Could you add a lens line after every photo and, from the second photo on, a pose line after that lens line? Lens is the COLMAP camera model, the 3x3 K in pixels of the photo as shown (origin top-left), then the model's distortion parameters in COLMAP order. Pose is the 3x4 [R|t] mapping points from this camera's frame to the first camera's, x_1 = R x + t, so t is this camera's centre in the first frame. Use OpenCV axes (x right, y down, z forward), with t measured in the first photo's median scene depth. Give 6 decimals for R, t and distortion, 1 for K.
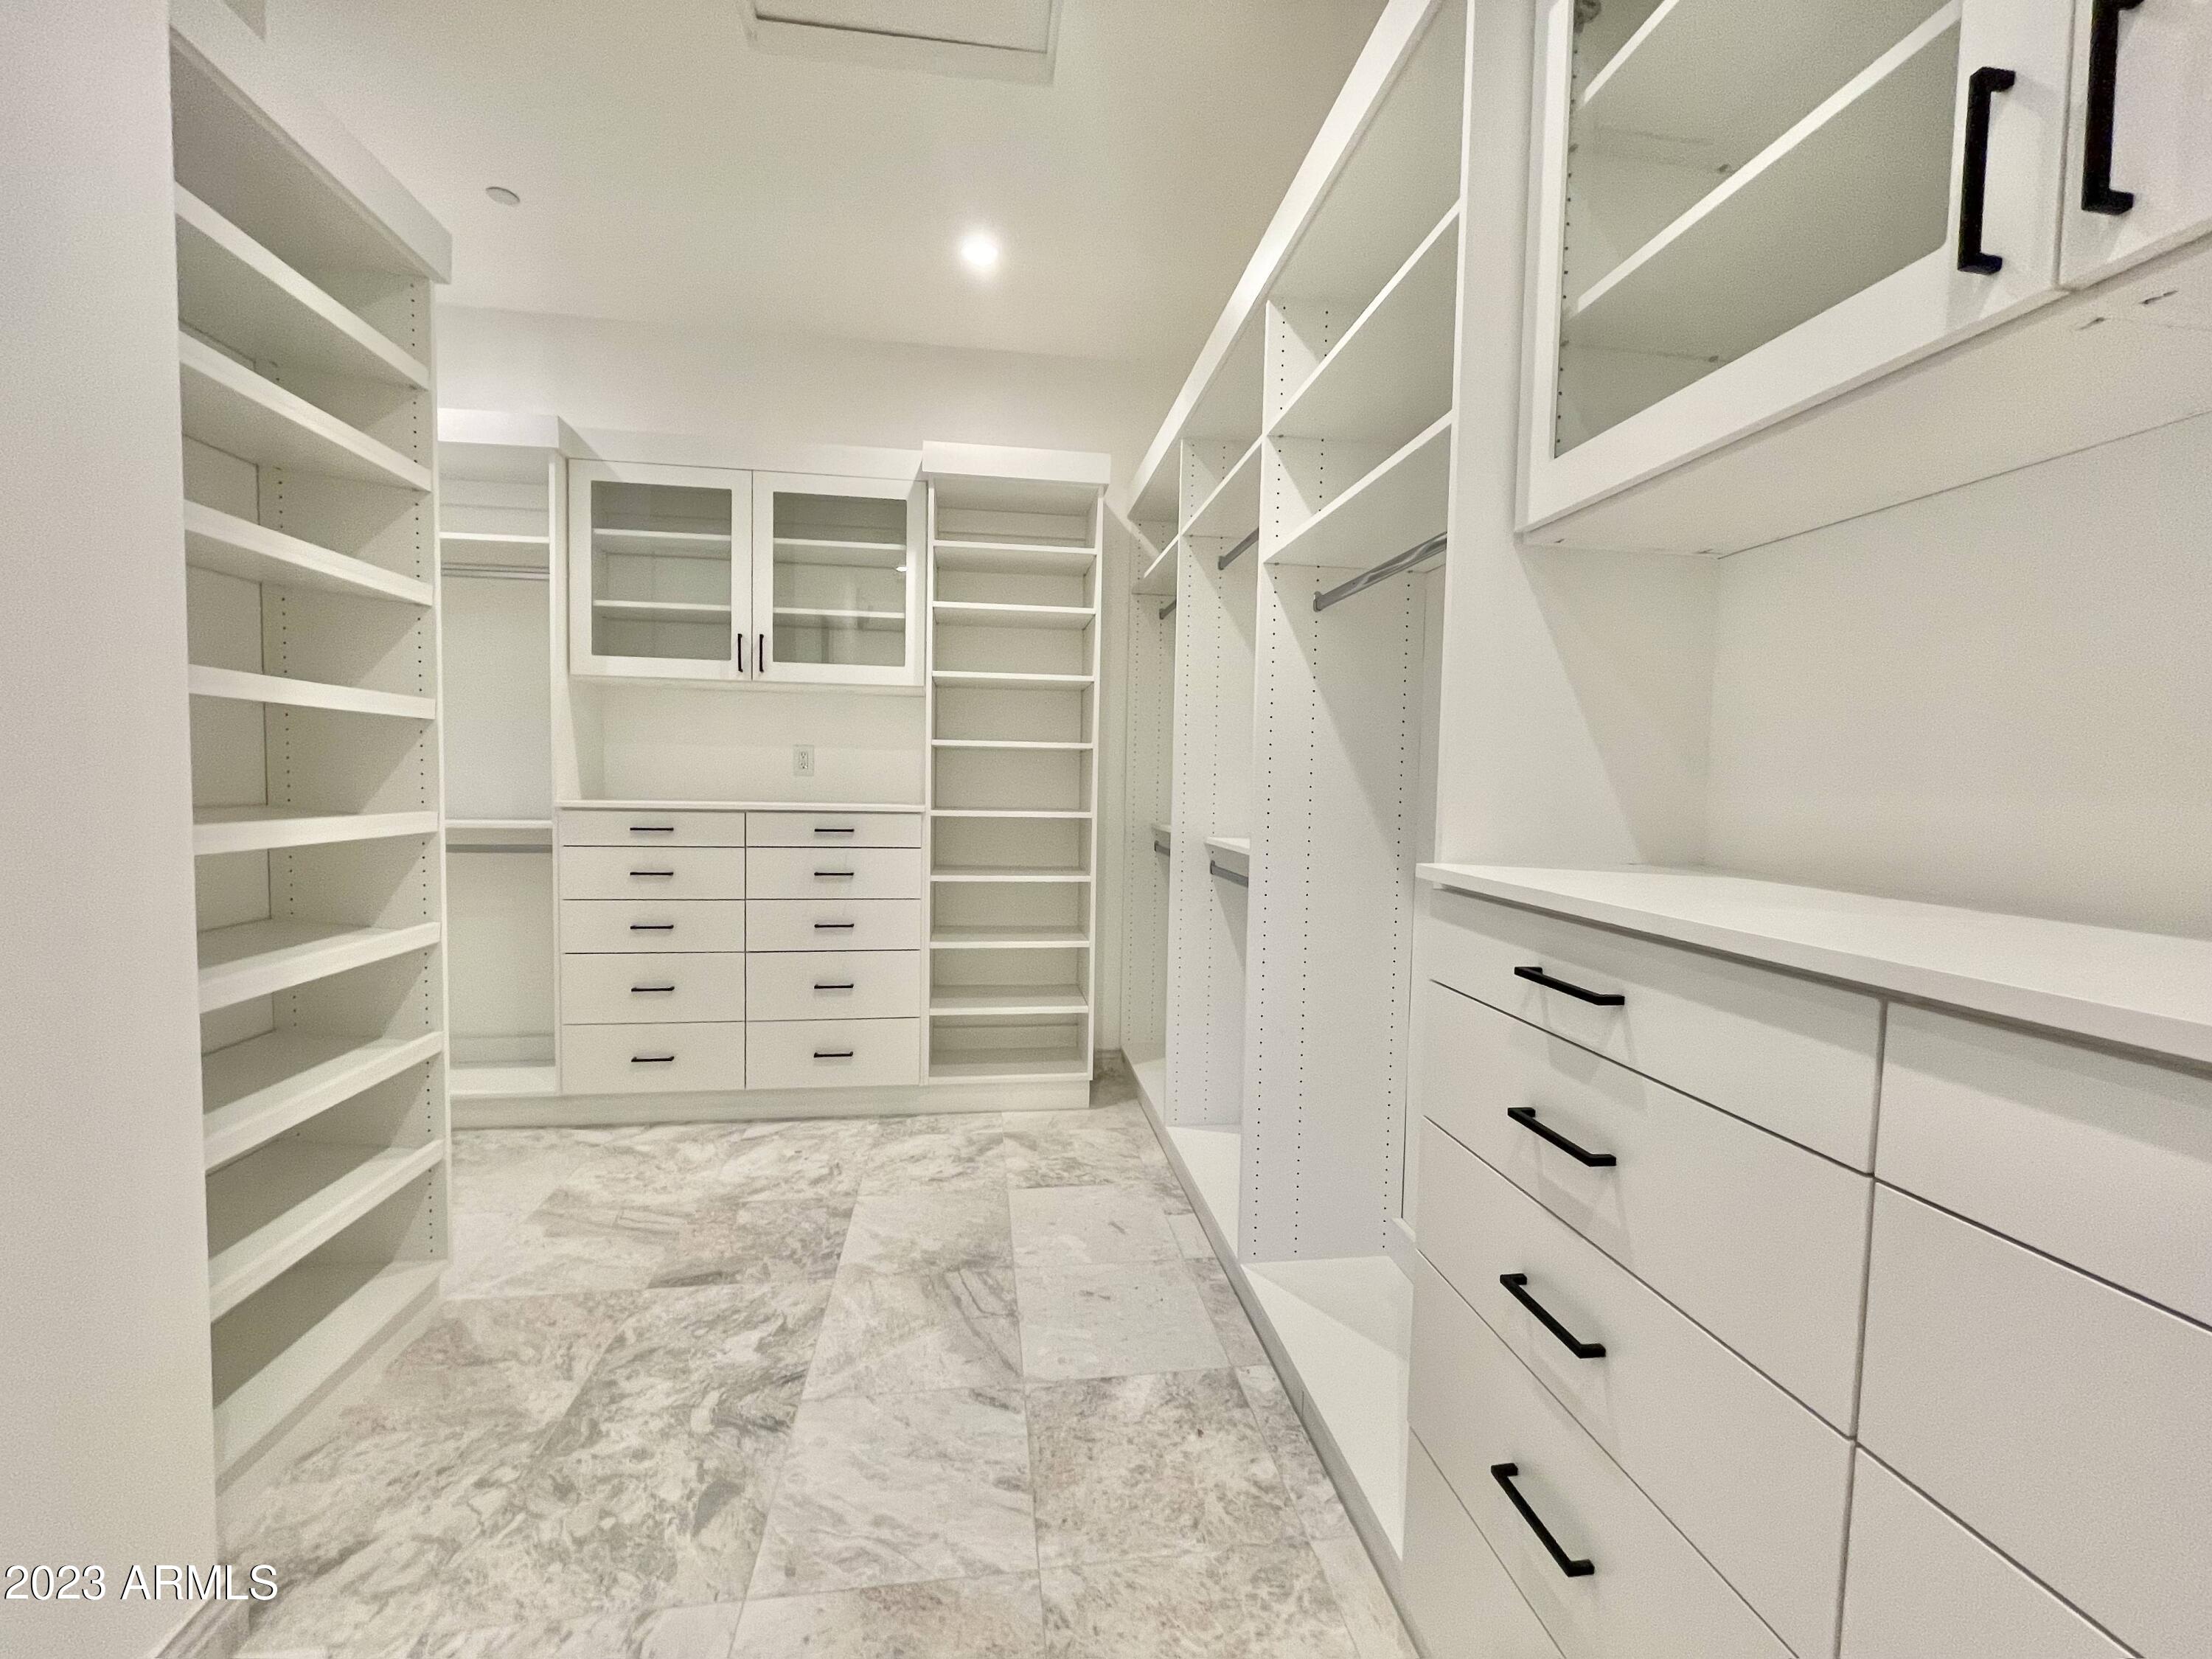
lens RADIAL K [[899.6, 0, 1110.8], [0, 899.6, 811.1], [0, 0, 1]] dist [-0.000444, -0.000002]
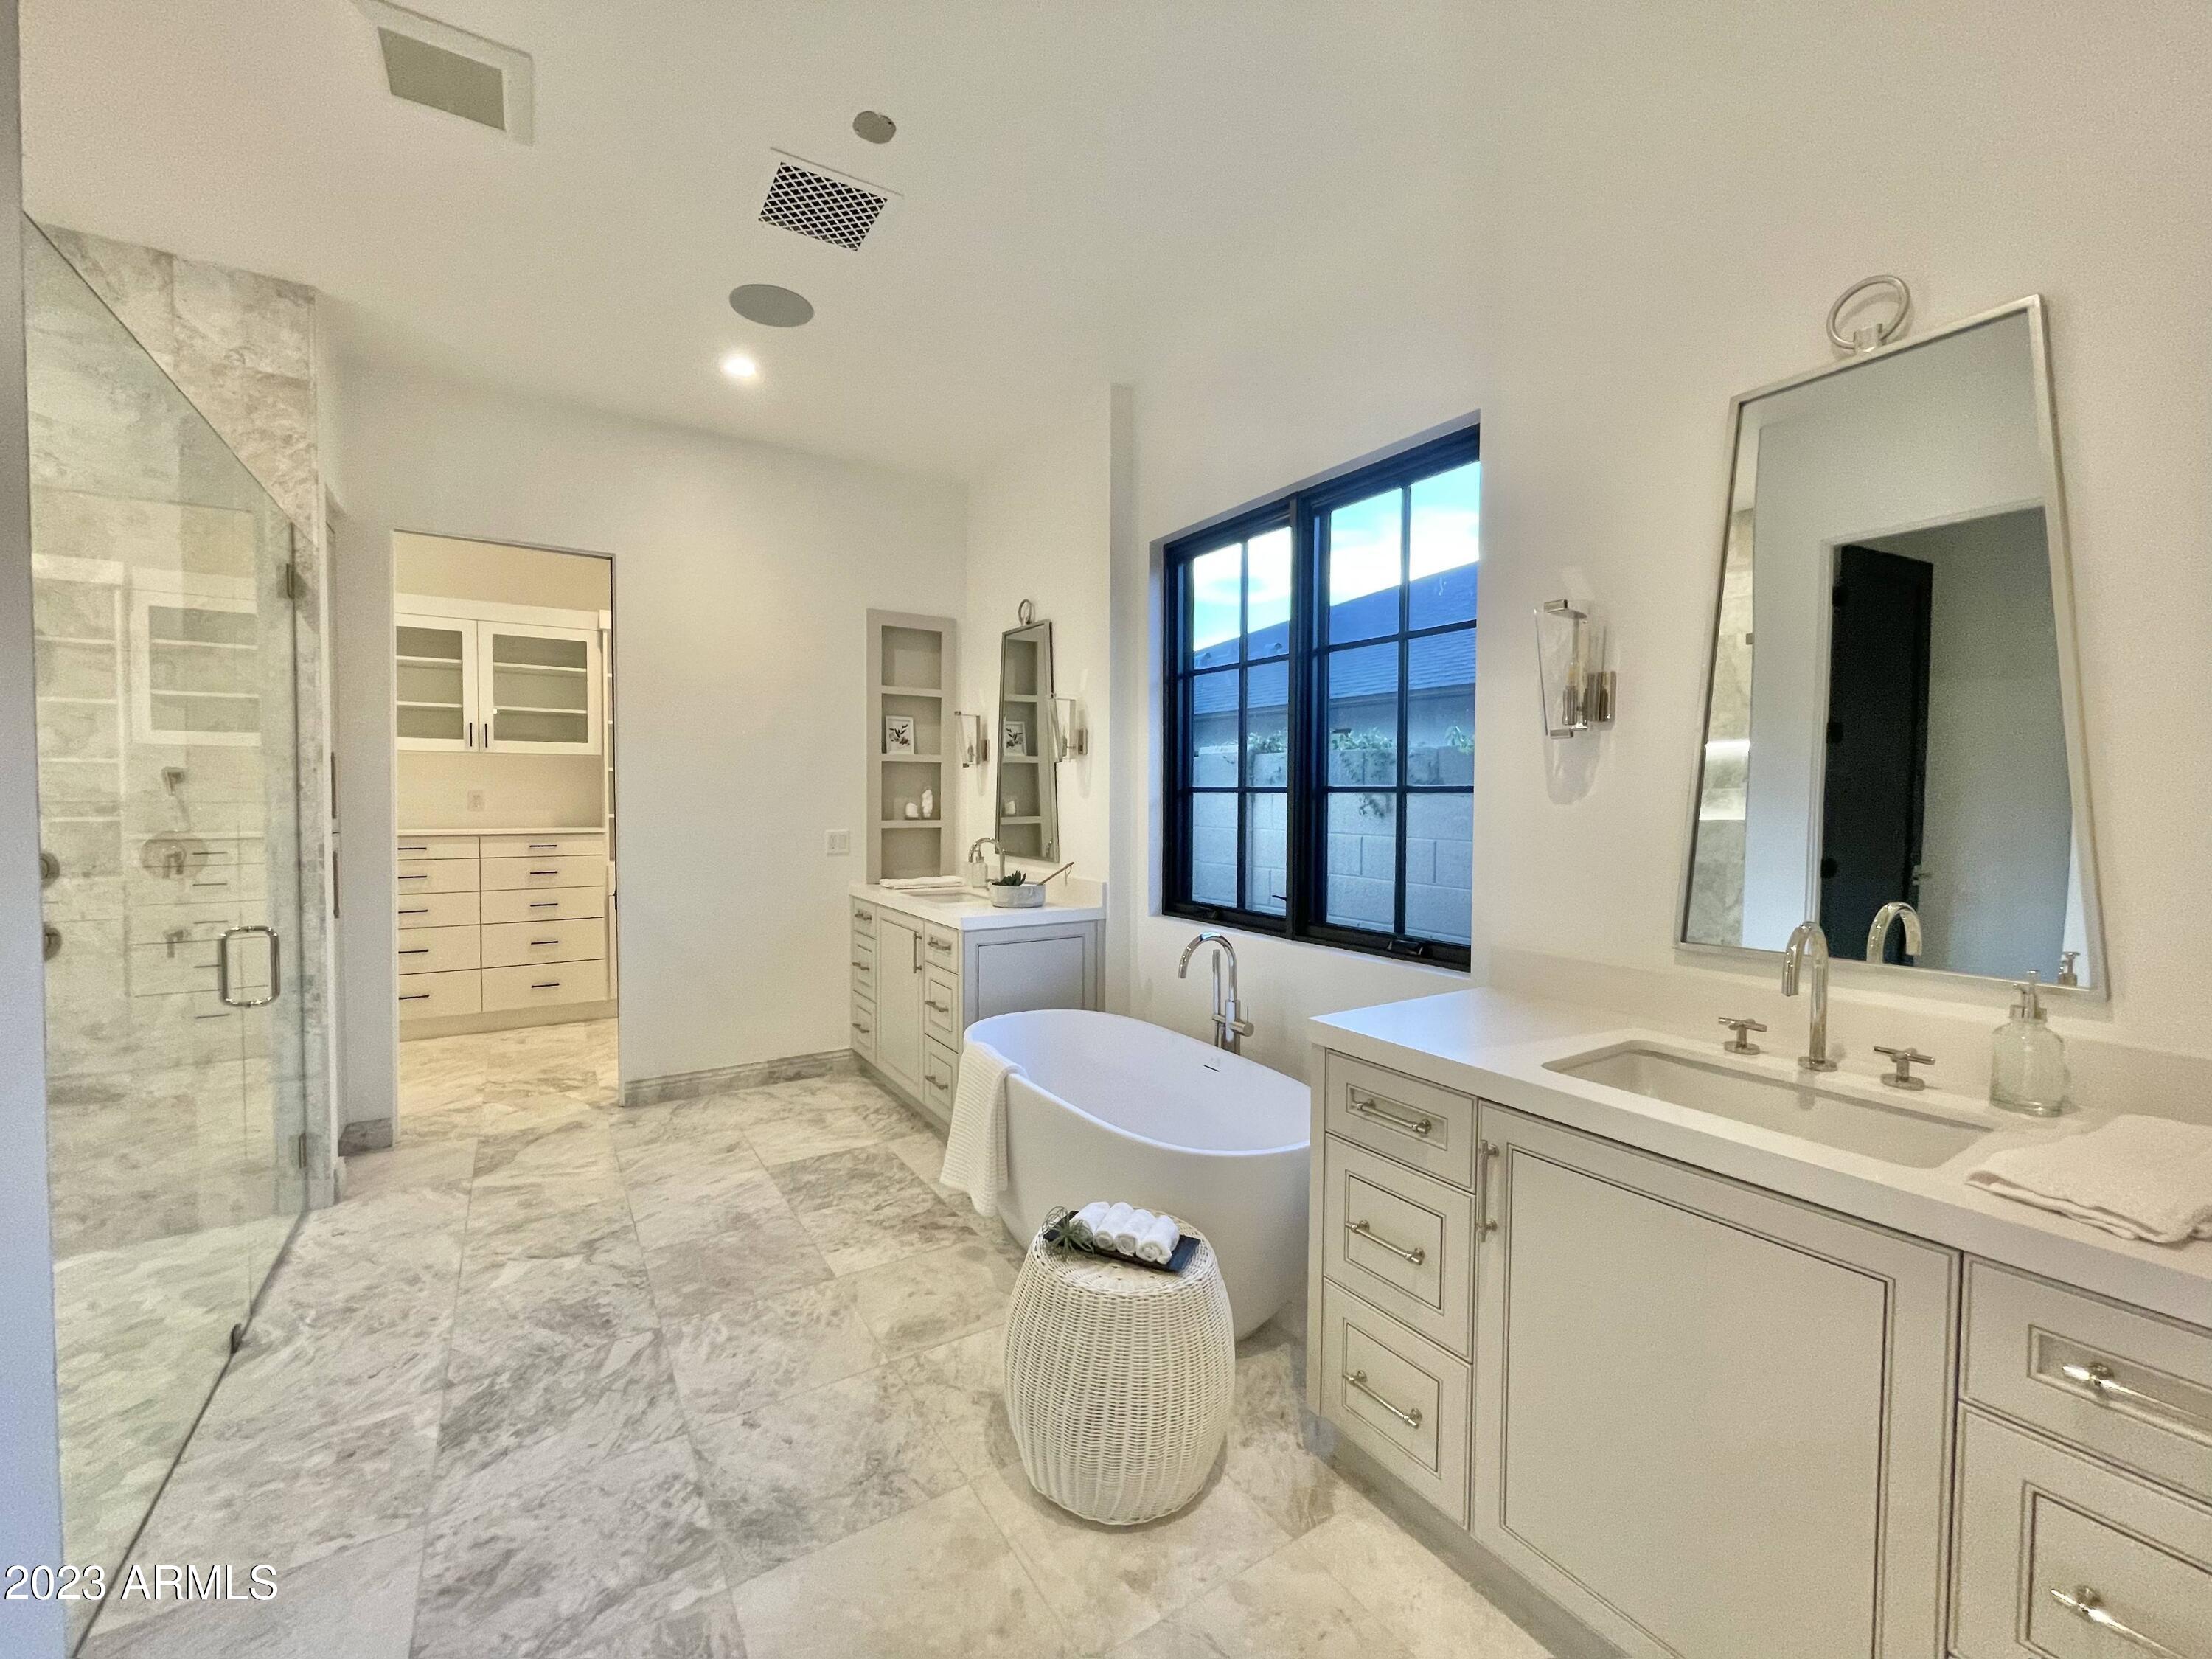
lens RADIAL K [[899.6, 0, 1106.6], [0, 899.6, 826.6], [0, 0, 1]] dist [-0.000444, -0.000002]
pose [[0.913319, -0.030017, 0.406136, -0.040231], [0.034691, 0.999389, -0.004151, 0.030166], [-0.405764, 0.017880, 0.913803, -0.888593]]
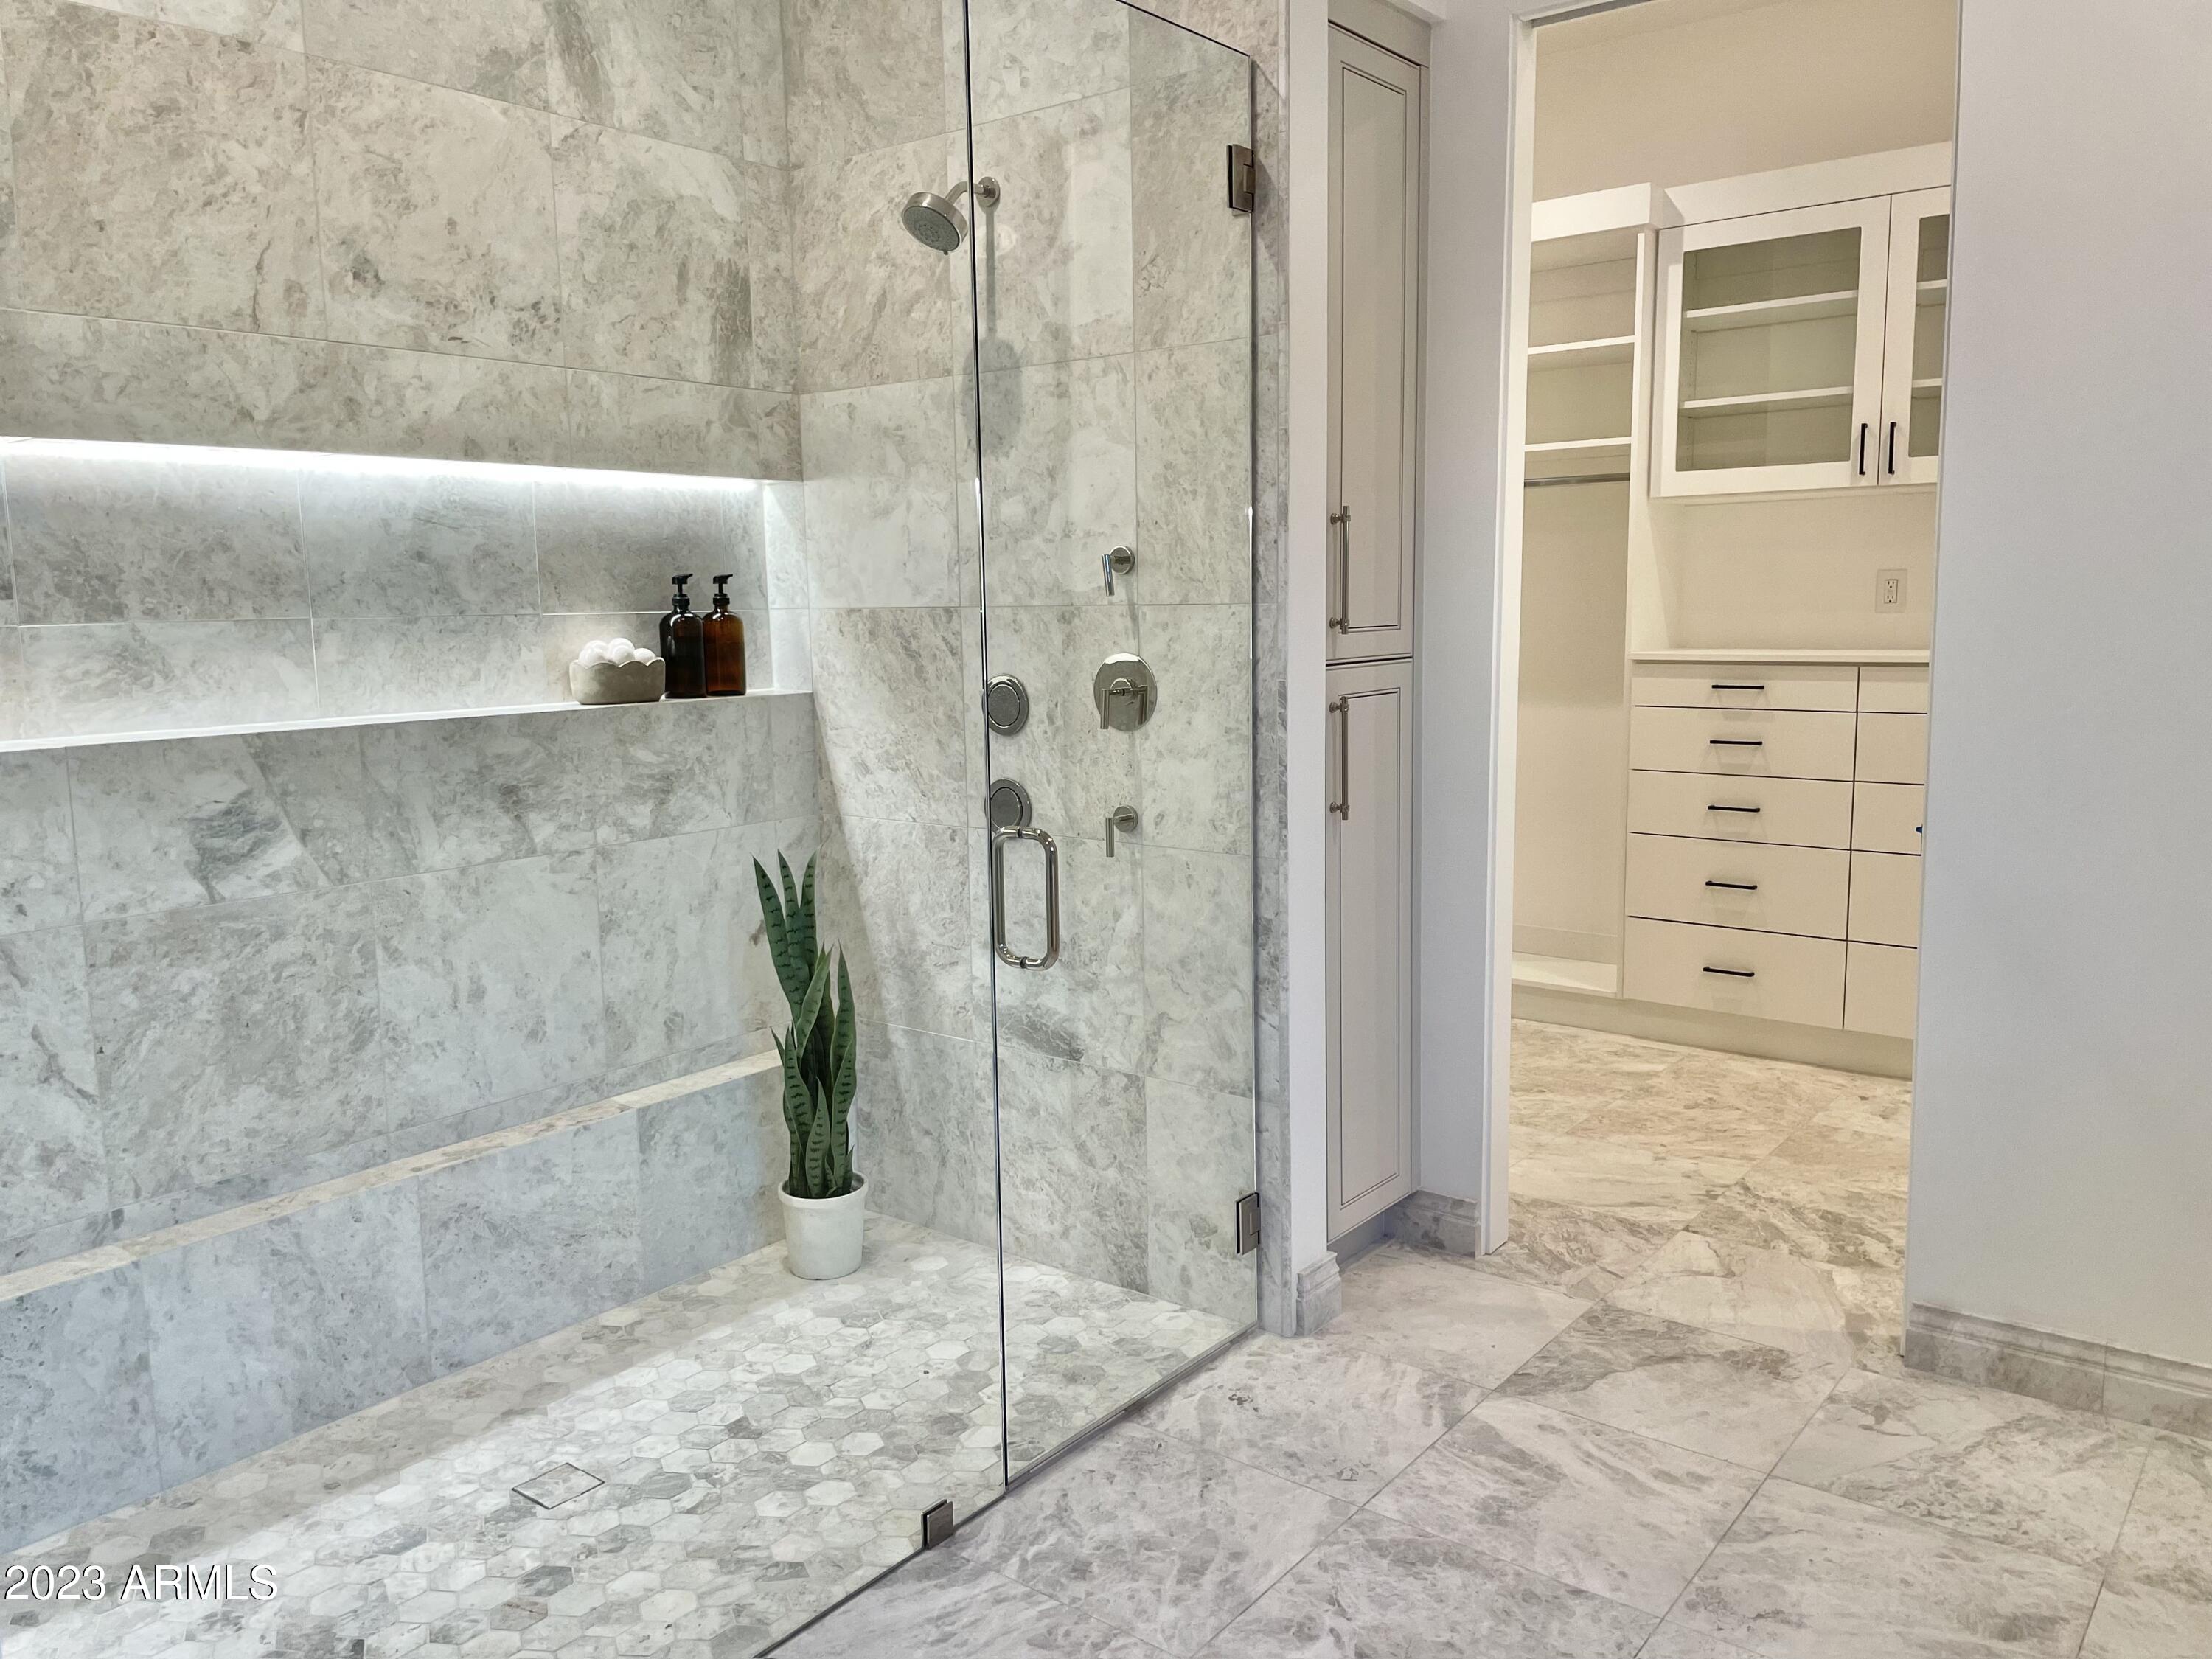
lens RADIAL K [[1680.5, 0, 1105.8], [0, 1680.5, 814.5], [0, 0, 1]] dist [0.069654, -0.071706]
pose [[0.683582, 0.063433, -0.727112, 0.203396], [-0.006920, 0.996735, 0.080449, 0.015863], [0.729841, -0.049962, 0.681789, -0.432488]]
